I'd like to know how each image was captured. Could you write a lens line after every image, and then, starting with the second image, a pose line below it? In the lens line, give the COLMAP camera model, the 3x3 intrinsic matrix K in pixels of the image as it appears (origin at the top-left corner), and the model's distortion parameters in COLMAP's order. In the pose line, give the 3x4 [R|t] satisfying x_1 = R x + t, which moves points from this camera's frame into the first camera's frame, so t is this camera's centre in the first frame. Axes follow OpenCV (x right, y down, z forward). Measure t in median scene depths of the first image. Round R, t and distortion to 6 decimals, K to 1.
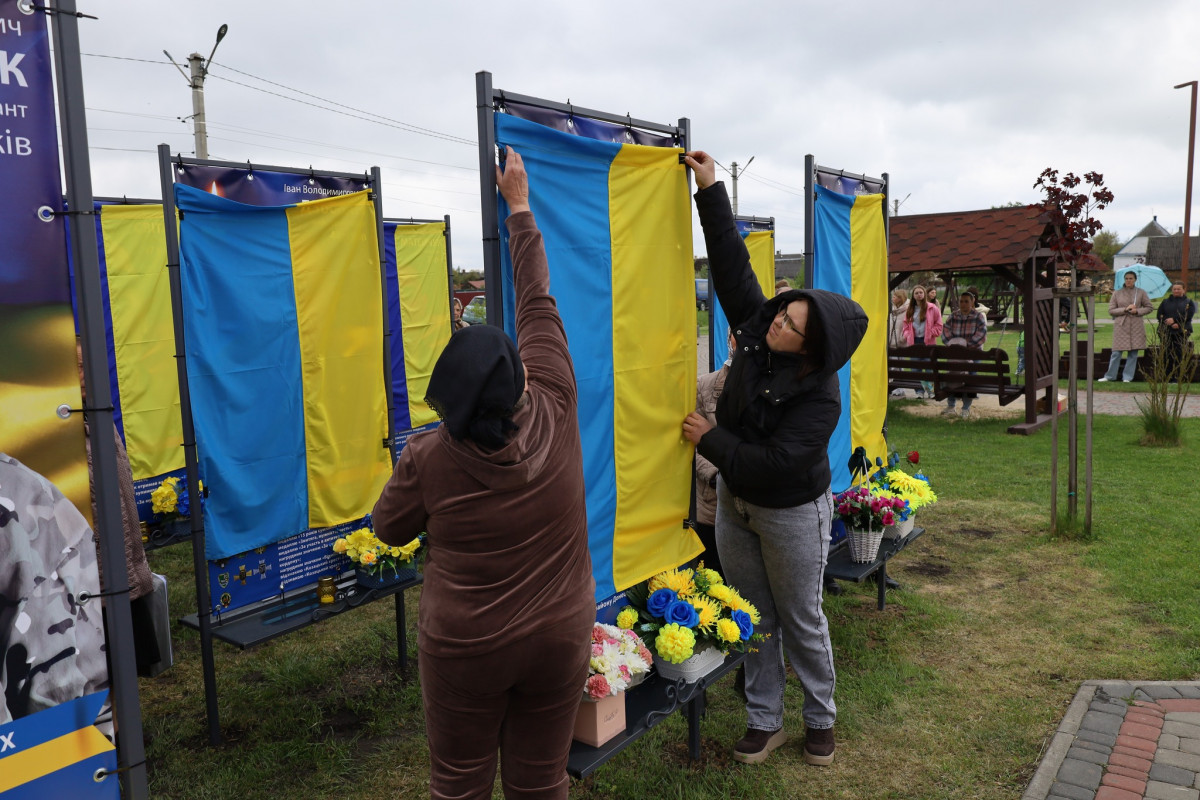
lens RADIAL K [[939.3, 0, 634.4], [0, 939.3, 404.3], [0, 0, 1]] dist [0.009668, 0.007263]
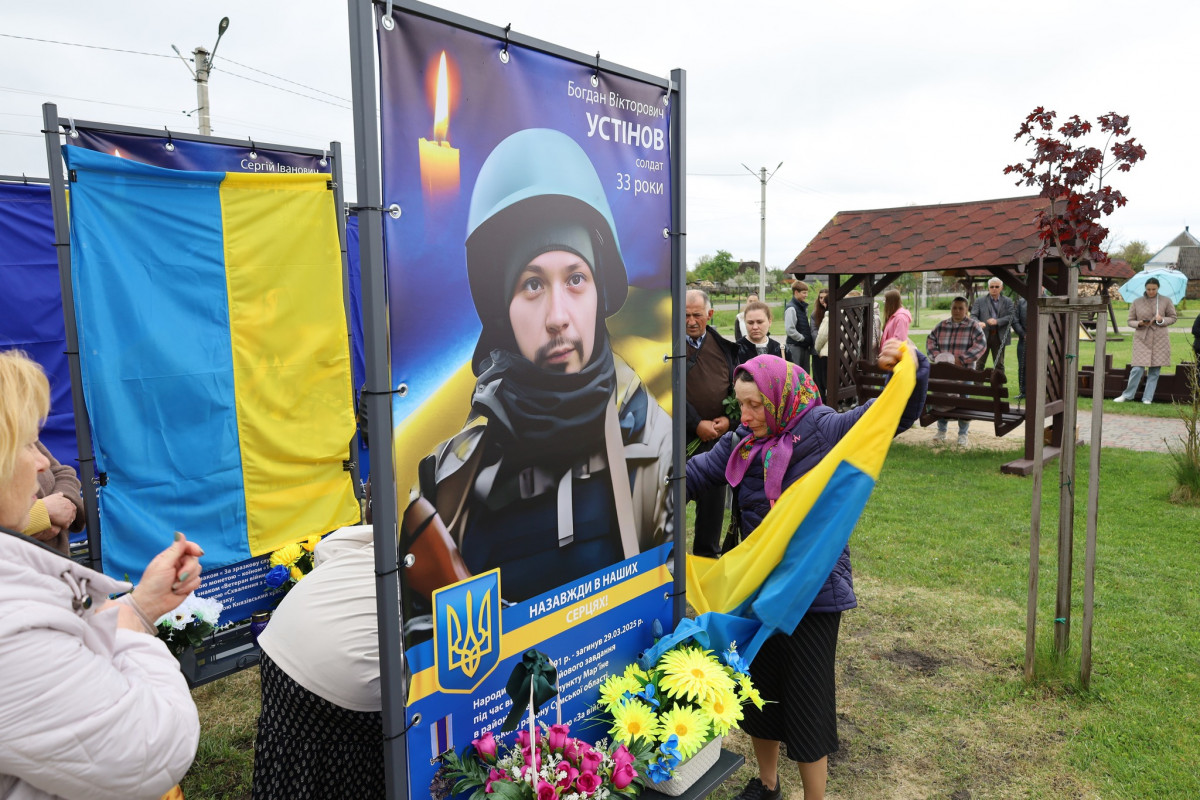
lens RADIAL K [[853.9, 0, 618.7], [0, 853.9, 407.9], [0, 0, 1]] dist [0.008072, 0.003887]
pose [[0.996832, 0.026853, -0.074869, 0.170567], [-0.025586, 0.999514, 0.017828, -0.043392], [0.075311, -0.015856, 0.997034, 0.332602]]
